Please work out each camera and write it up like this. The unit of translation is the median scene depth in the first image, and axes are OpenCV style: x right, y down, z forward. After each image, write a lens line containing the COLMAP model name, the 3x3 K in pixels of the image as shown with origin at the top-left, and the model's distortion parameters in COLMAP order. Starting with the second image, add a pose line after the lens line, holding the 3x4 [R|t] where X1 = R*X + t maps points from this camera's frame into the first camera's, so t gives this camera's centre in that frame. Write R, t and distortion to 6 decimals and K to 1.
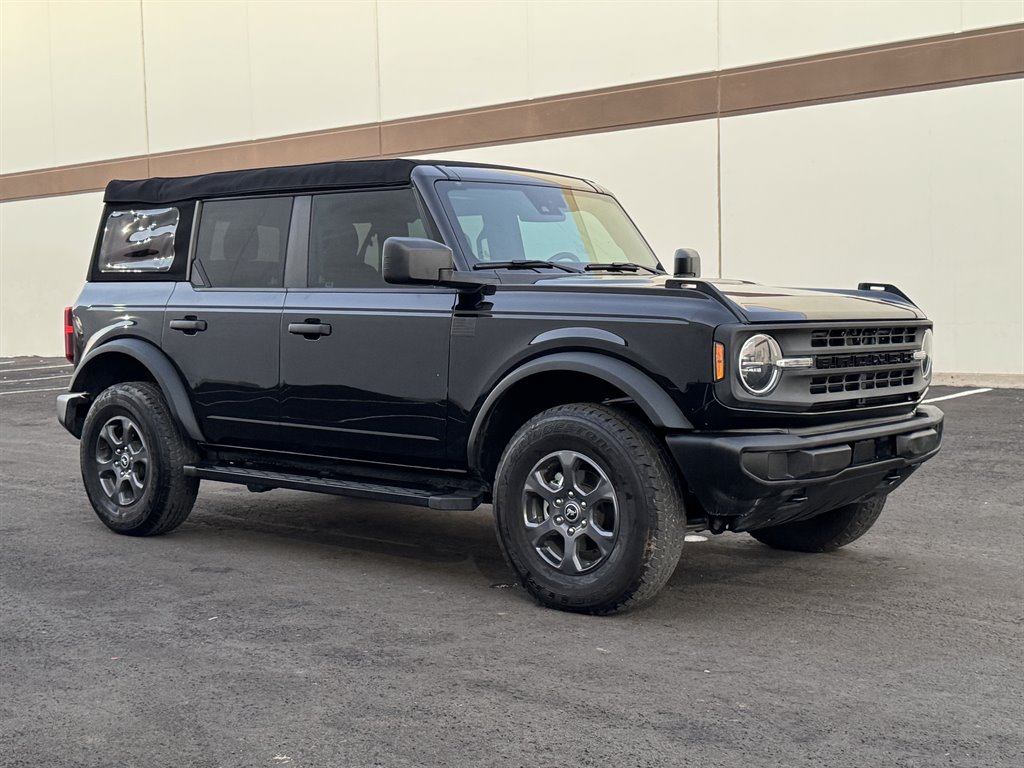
lens RADIAL K [[1613.6, 0, 512.0], [0, 1613.6, 384.0], [0, 0, 1]] dist [0.130826, 0.062568]
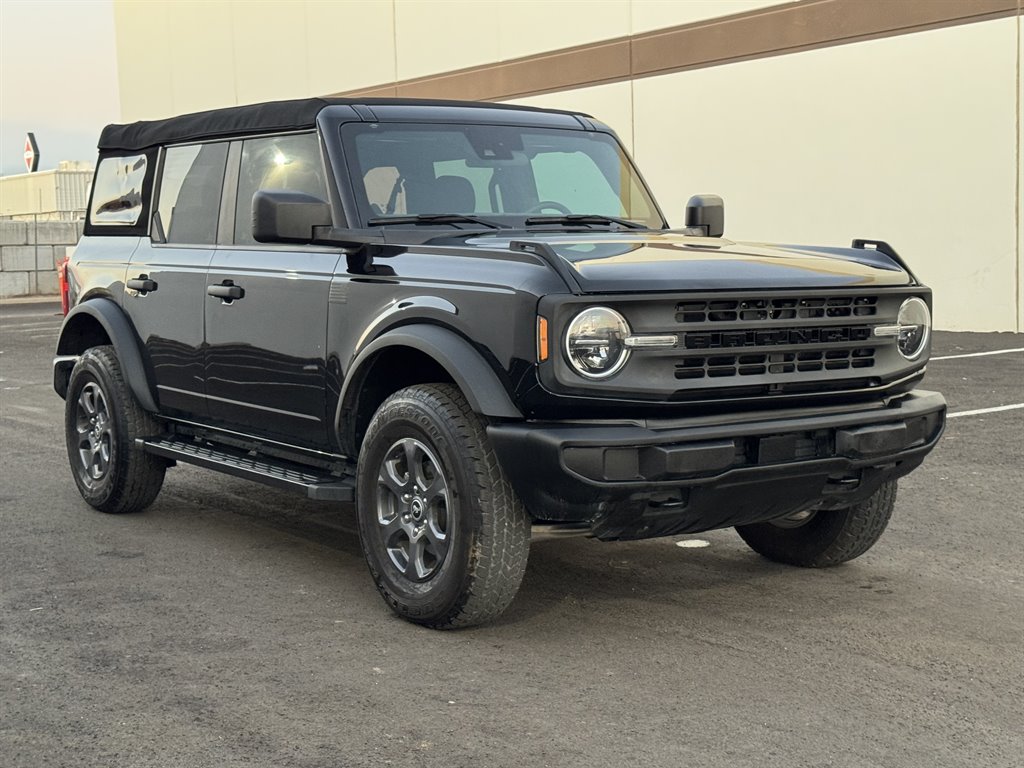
lens RADIAL K [[1870.4, 0, 512.0], [0, 1870.4, 384.0], [0, 0, 1]] dist [0.147020, -0.071243]
pose [[0.962207, 0.020747, -0.271527, 0.328237], [-0.013131, 0.999469, 0.029836, -0.016869], [0.272002, -0.025143, 0.961968, 0.046439]]
